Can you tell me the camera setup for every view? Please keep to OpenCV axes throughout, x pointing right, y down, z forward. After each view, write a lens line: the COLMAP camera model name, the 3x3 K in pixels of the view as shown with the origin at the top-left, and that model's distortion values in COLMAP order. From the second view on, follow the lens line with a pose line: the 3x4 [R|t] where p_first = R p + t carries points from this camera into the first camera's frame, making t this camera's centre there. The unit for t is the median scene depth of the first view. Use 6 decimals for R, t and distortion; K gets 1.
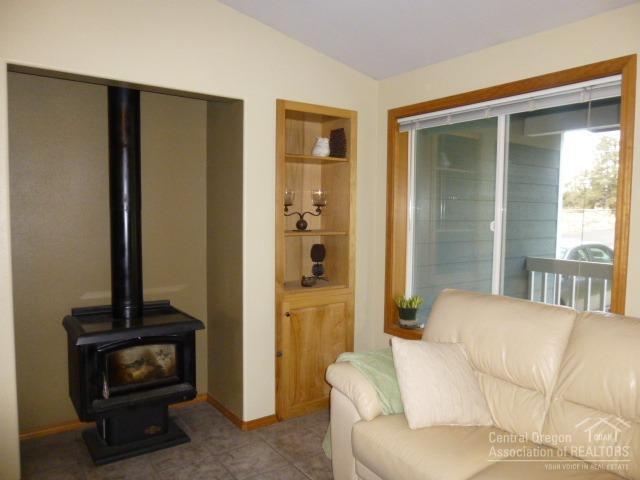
lens RADIAL K [[486.5, 0, 320.0], [0, 486.5, 240.0], [0, 0, 1]] dist [-0.003834, -0.001240]
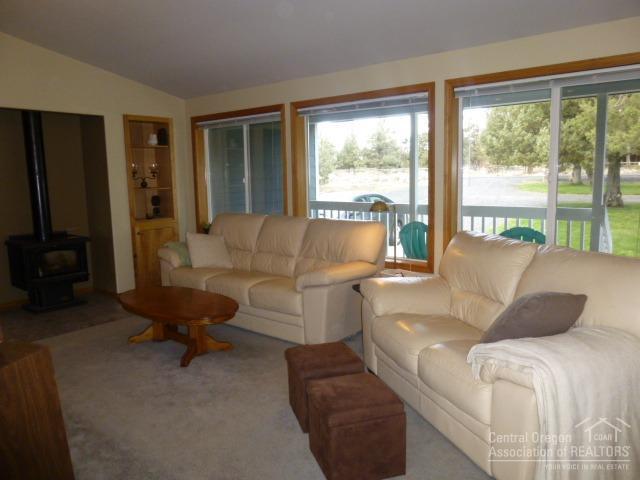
lens RADIAL K [[514.9, 0, 320.7], [0, 514.9, 231.9], [0, 0, 1]] dist [0.010085, 0.002116]
pose [[0.968085, -0.065476, 0.241920, 0.123798], [0.052138, 0.996767, 0.061137, 0.061637], [-0.245141, -0.046572, 0.968368, -1.007873]]
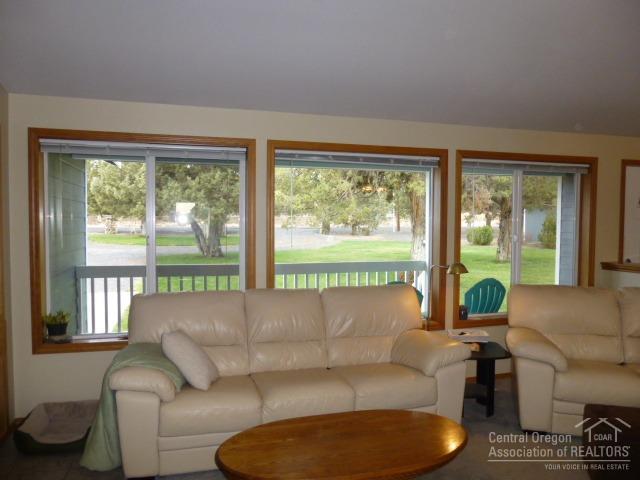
lens RADIAL K [[514.9, 0, 320.7], [0, 514.9, 231.9], [0, 0, 1]] dist [0.010085, 0.002116]
pose [[0.263274, -0.043475, 0.963741, -0.762363], [0.060825, 0.997745, 0.028393, -0.054109], [-0.962802, 0.051145, 0.265325, 0.176973]]
